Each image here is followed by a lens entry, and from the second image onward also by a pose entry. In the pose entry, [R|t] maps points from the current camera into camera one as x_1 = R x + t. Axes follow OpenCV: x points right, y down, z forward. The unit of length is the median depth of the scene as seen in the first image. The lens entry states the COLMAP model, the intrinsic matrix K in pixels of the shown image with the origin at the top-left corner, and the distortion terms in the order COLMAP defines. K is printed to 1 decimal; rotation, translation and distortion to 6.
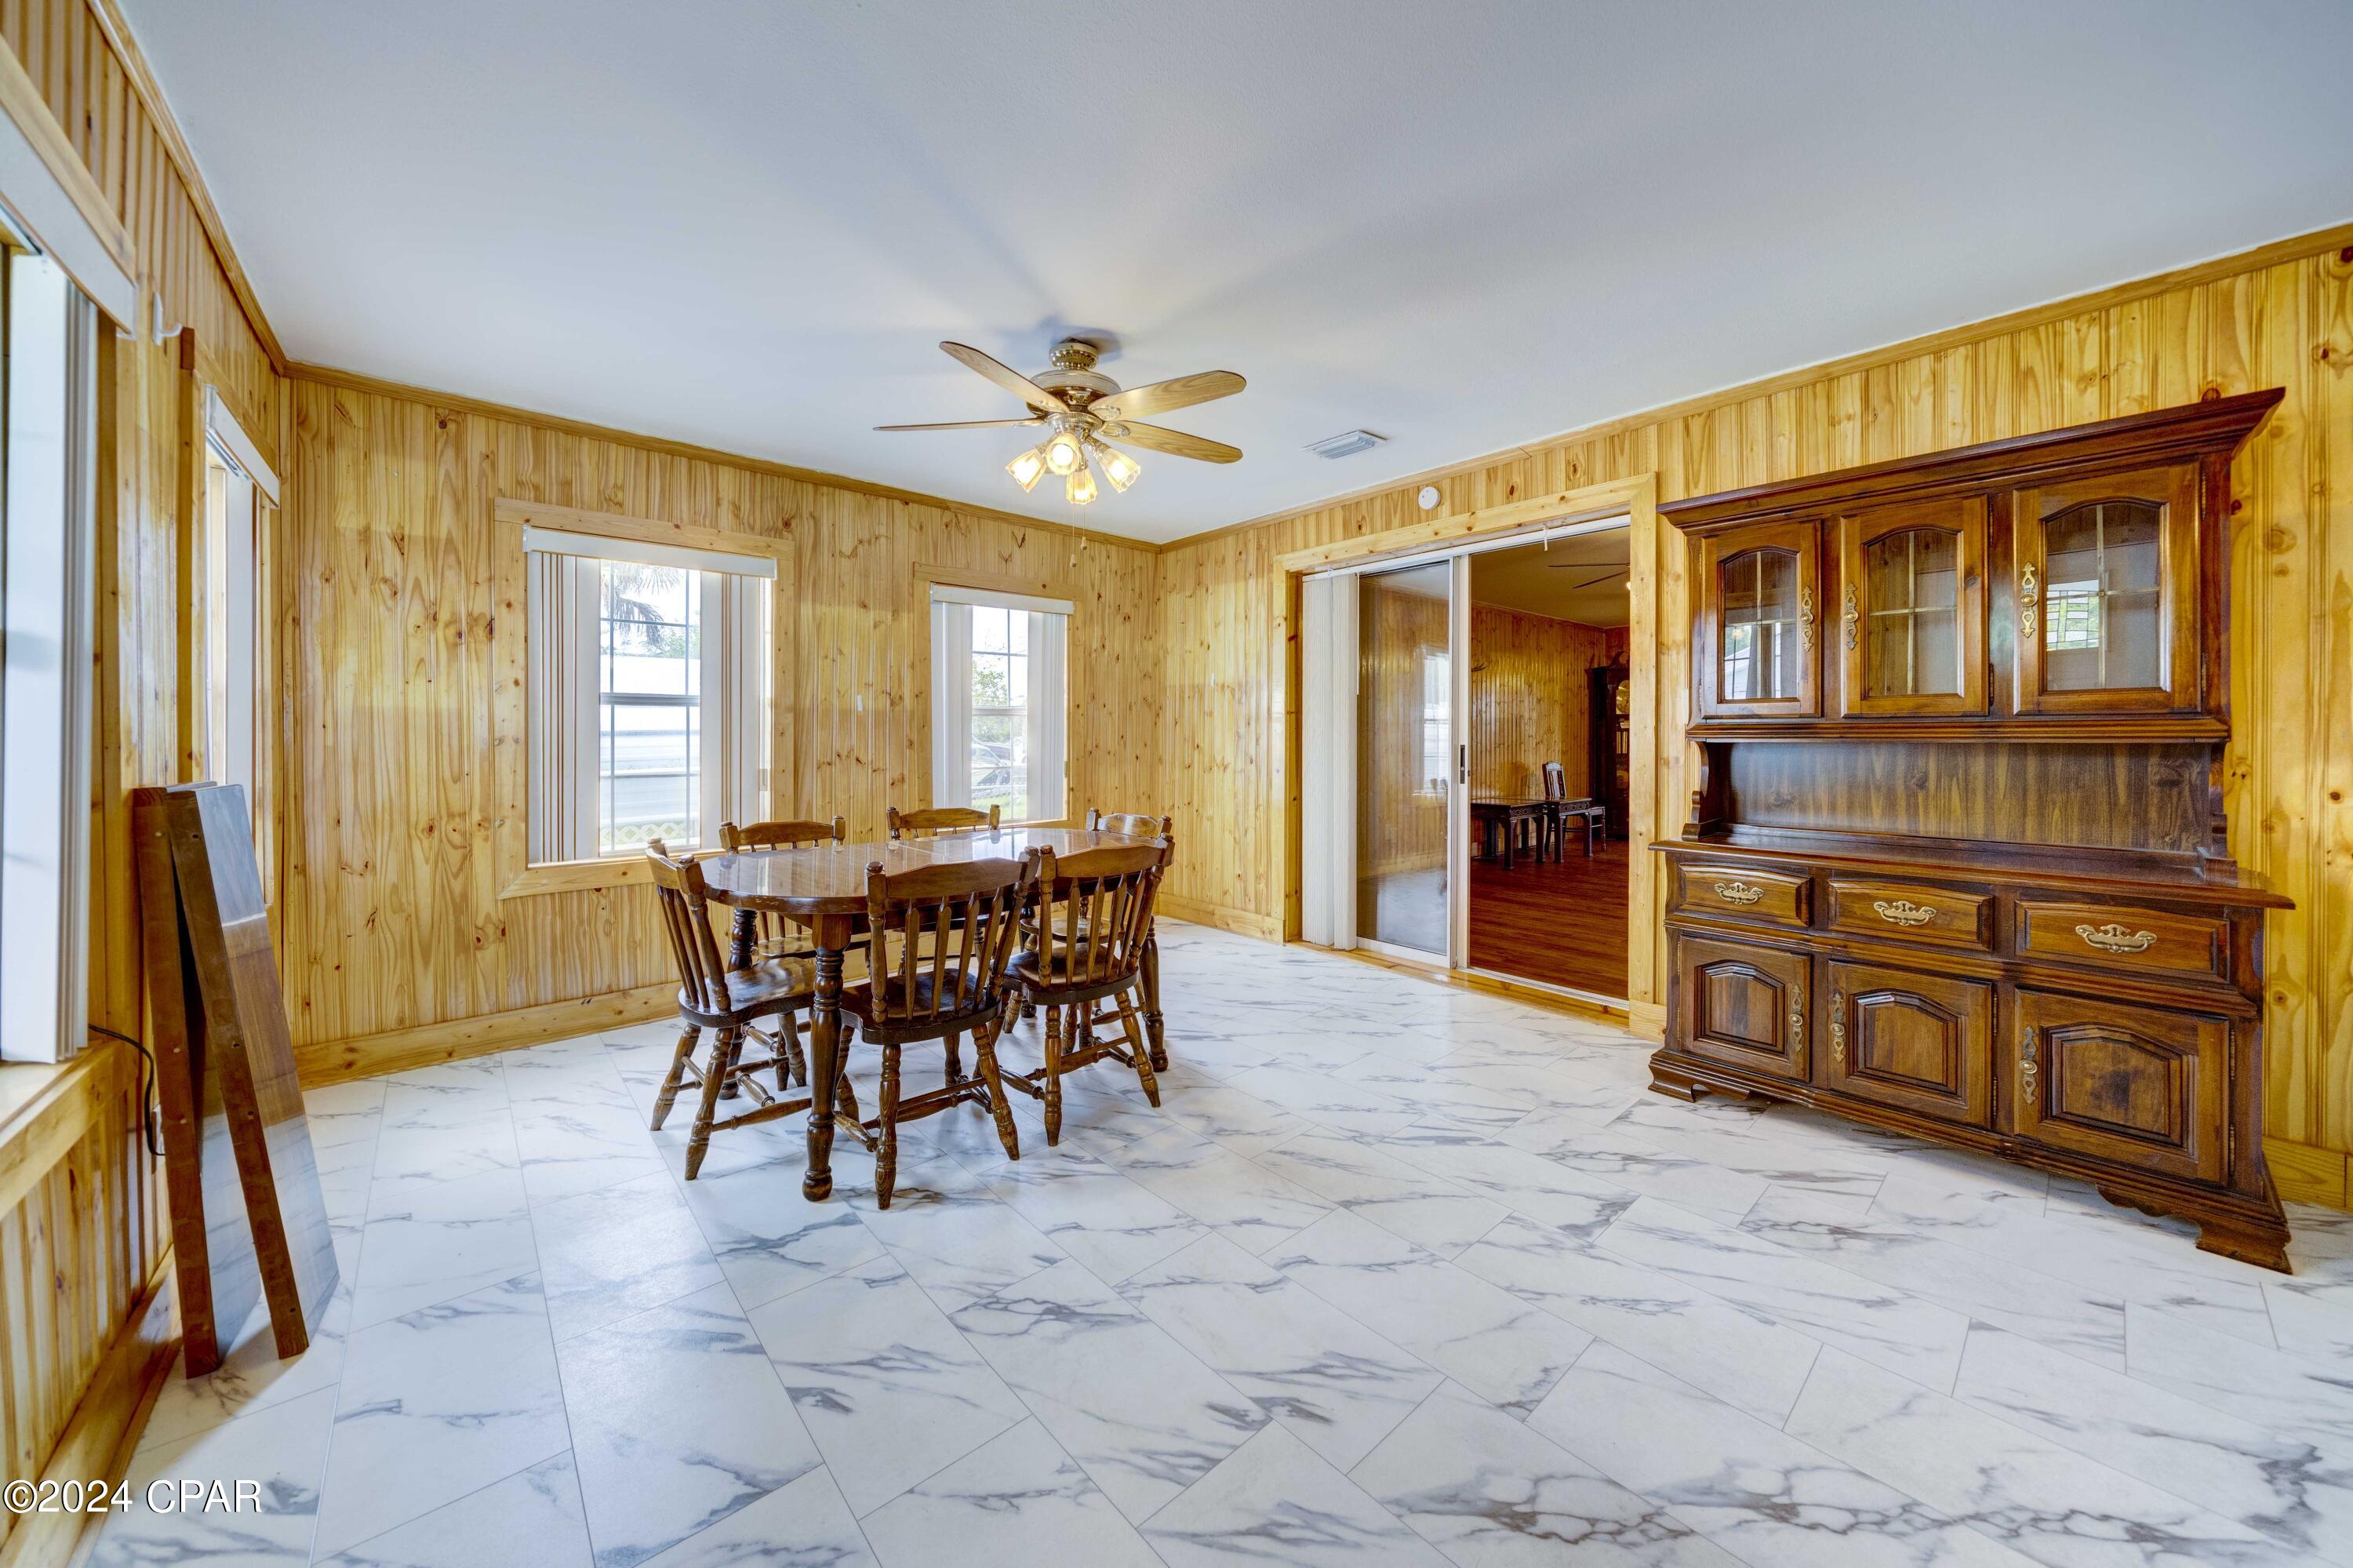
lens RADIAL K [[833.8, 0, 1152.7], [0, 833.8, 734.8], [0, 0, 1]] dist [-0.000022, 0.000674]
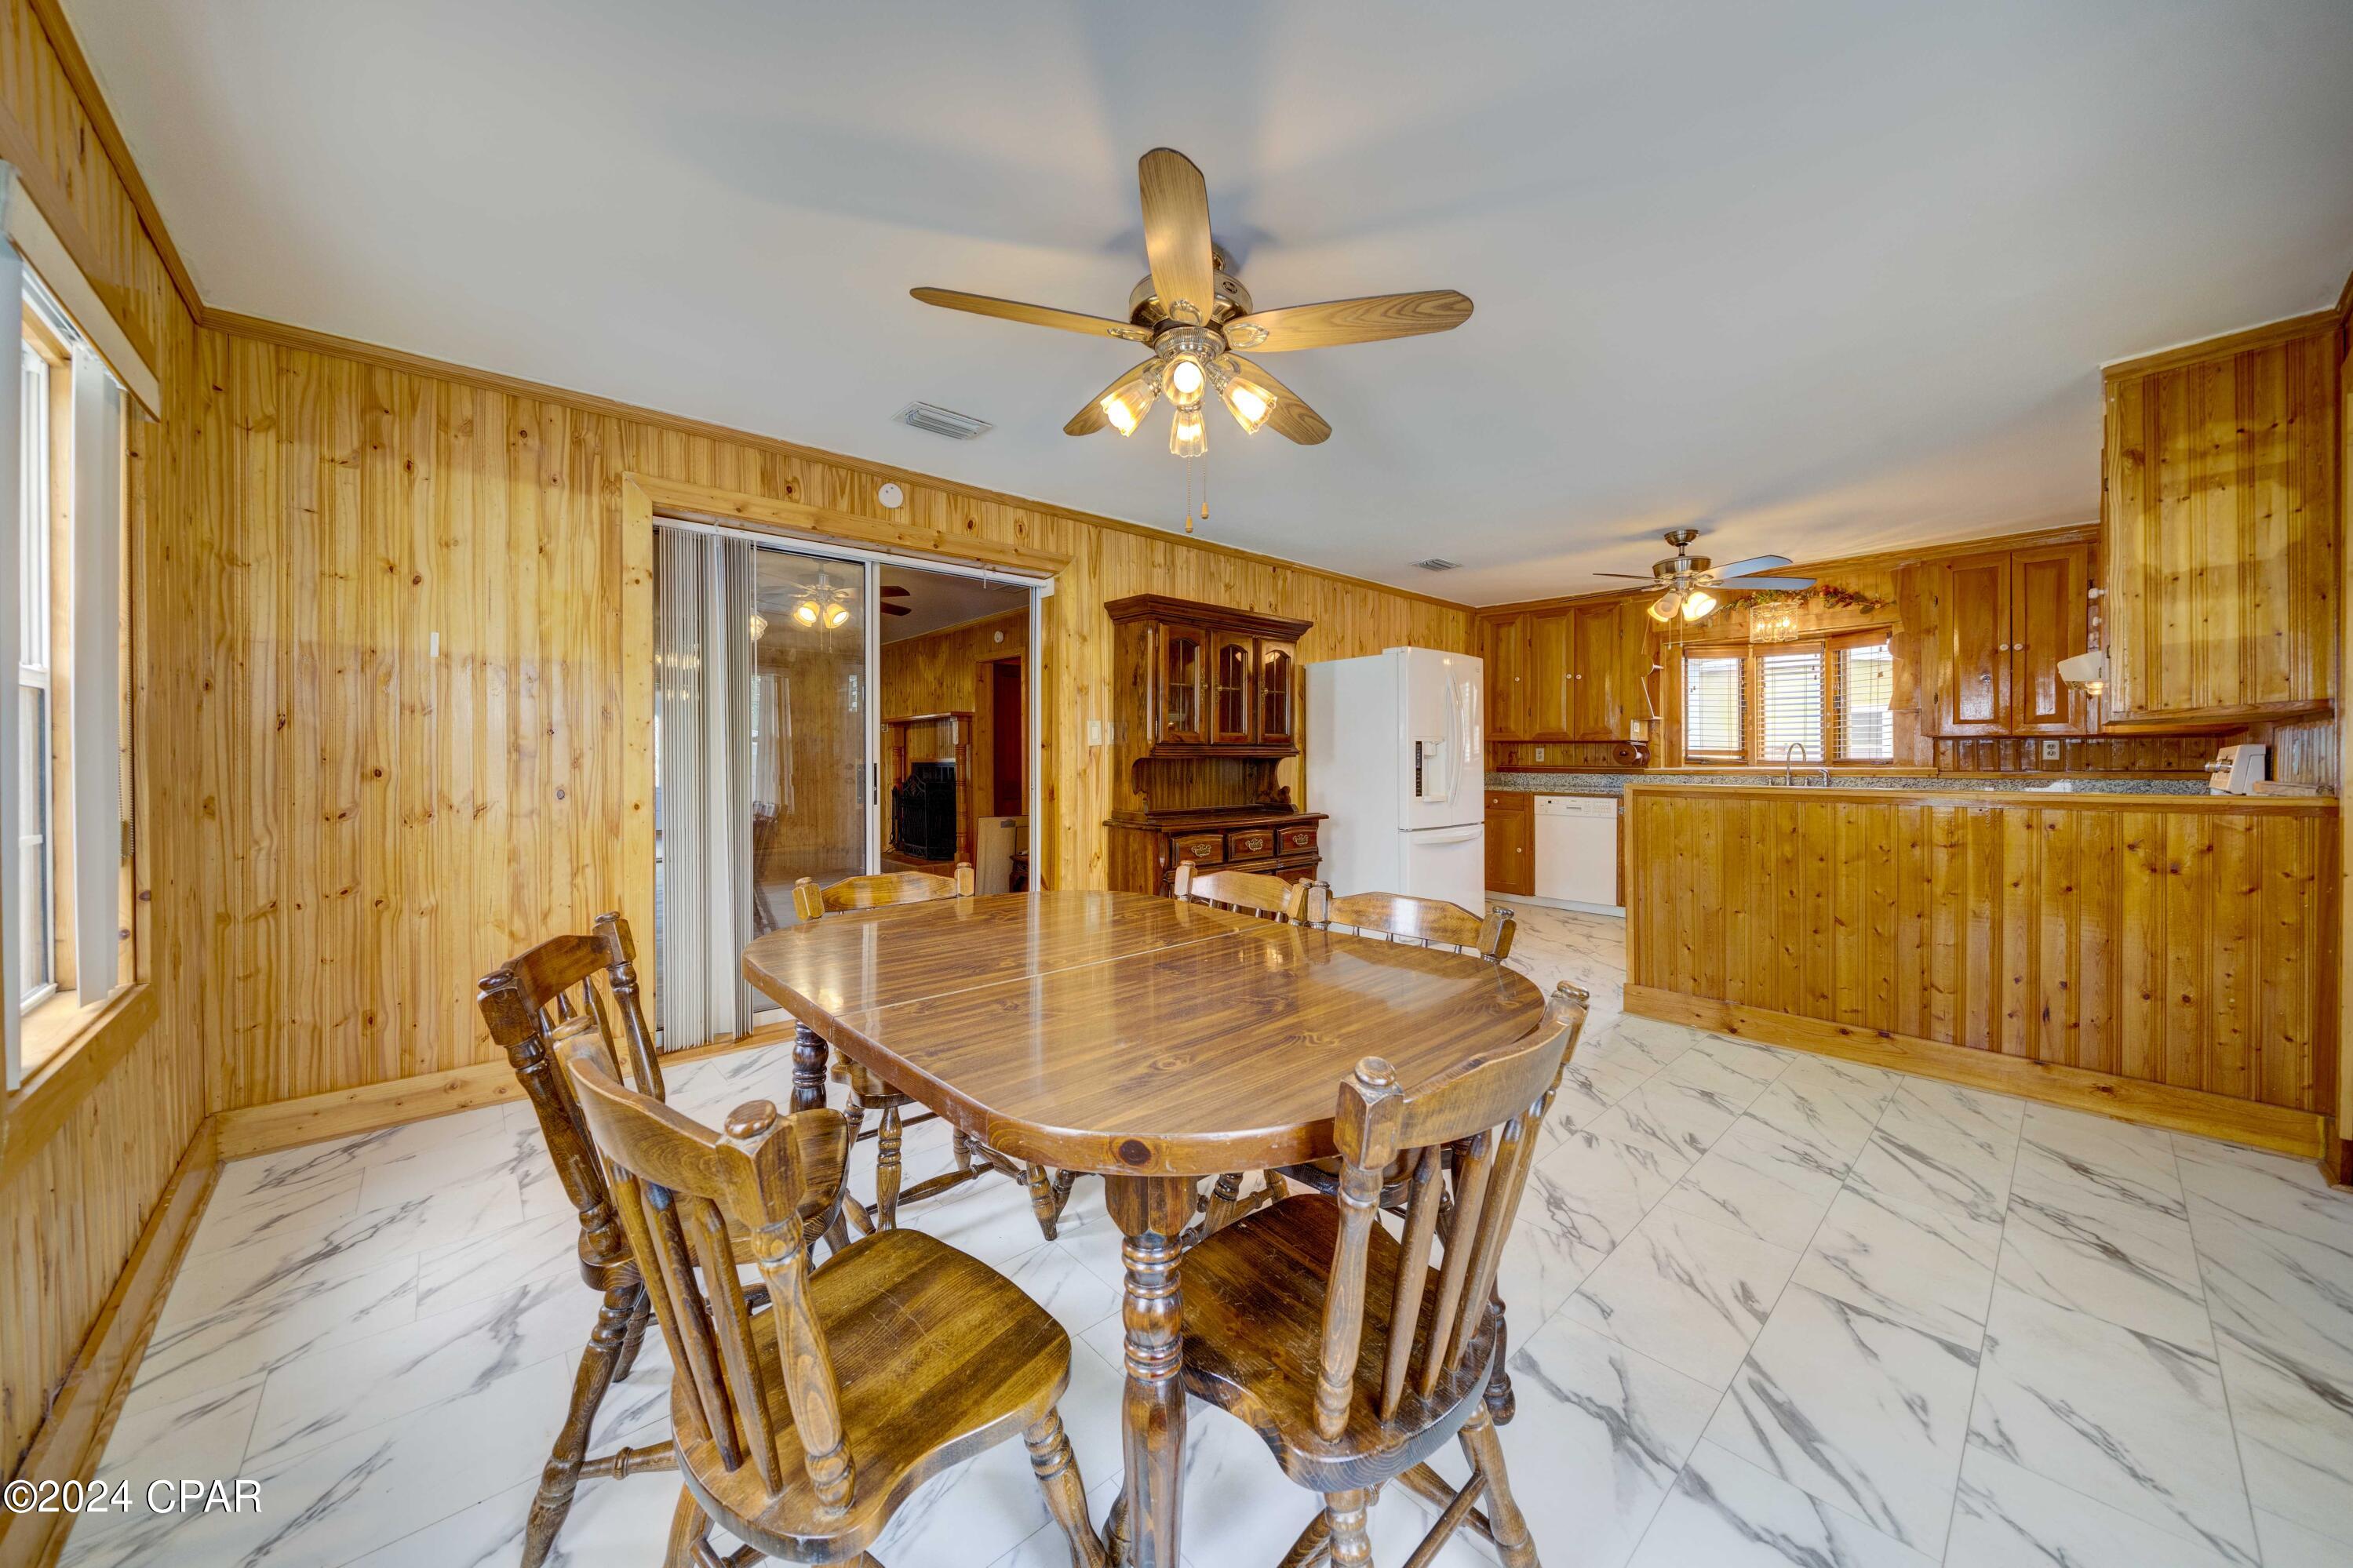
lens RADIAL K [[833.6, 0, 1173.7], [0, 833.6, 765.1], [0, 0, 1]] dist [-0.000022, 0.000674]
pose [[-0.030425, -0.009028, 0.999496, -1.197635], [0.000819, 0.999959, 0.009057, 0.010130], [-0.999537, 0.001094, -0.030416, 1.426368]]
